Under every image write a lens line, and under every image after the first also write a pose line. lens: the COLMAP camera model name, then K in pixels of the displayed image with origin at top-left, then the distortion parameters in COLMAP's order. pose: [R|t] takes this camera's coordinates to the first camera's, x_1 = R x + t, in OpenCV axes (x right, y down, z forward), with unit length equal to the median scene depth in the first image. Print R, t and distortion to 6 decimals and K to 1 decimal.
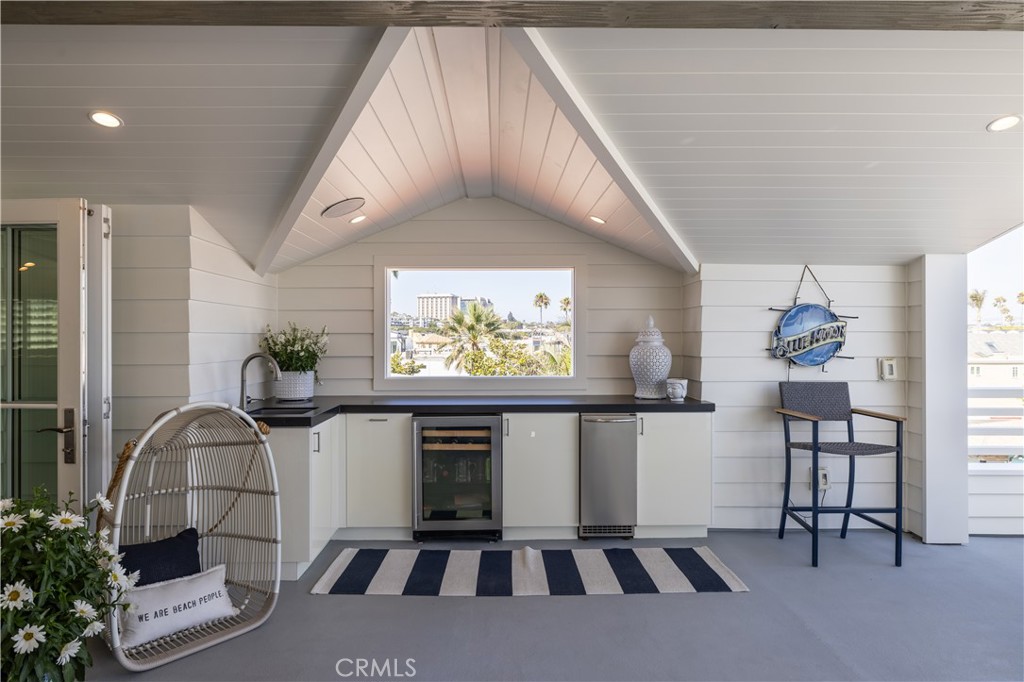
lens RADIAL K [[614.0, 0, 509.3], [0, 614.0, 338.1], [0, 0, 1]] dist [-0.008265, 0.000512]
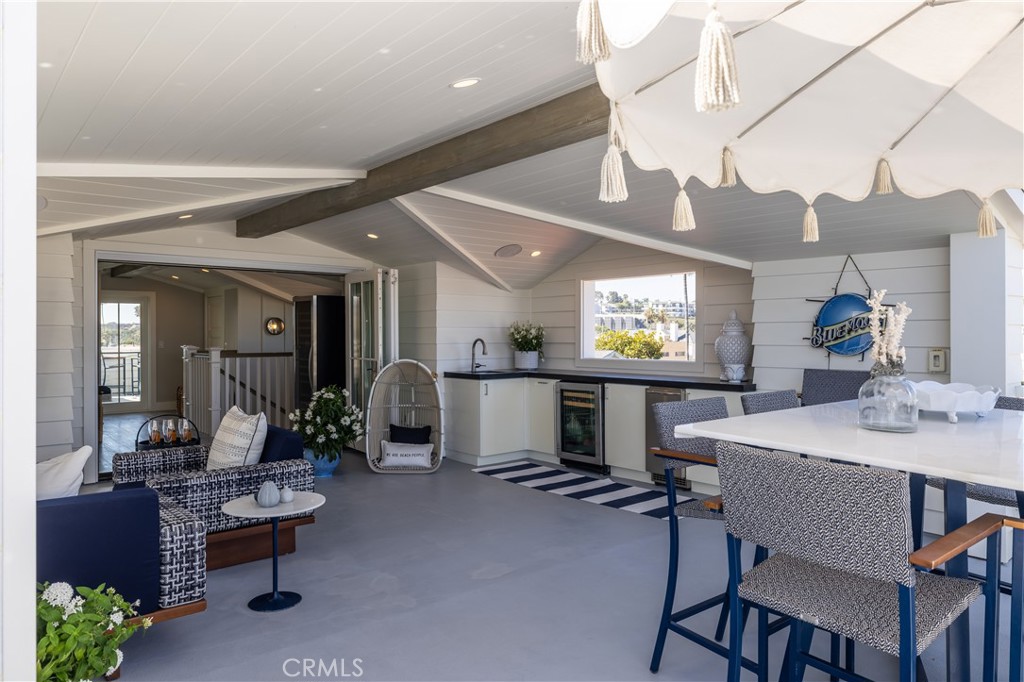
lens RADIAL K [[685.8, 0, 511.2], [0, 685.8, 337.7], [0, 0, 1]] dist [-0.002252, 0.000622]
pose [[0.634876, 0.002517, -0.772610, 1.014707], [-0.000656, 0.999996, 0.002719, 0.014070], [0.772614, -0.001219, 0.634875, -0.152700]]
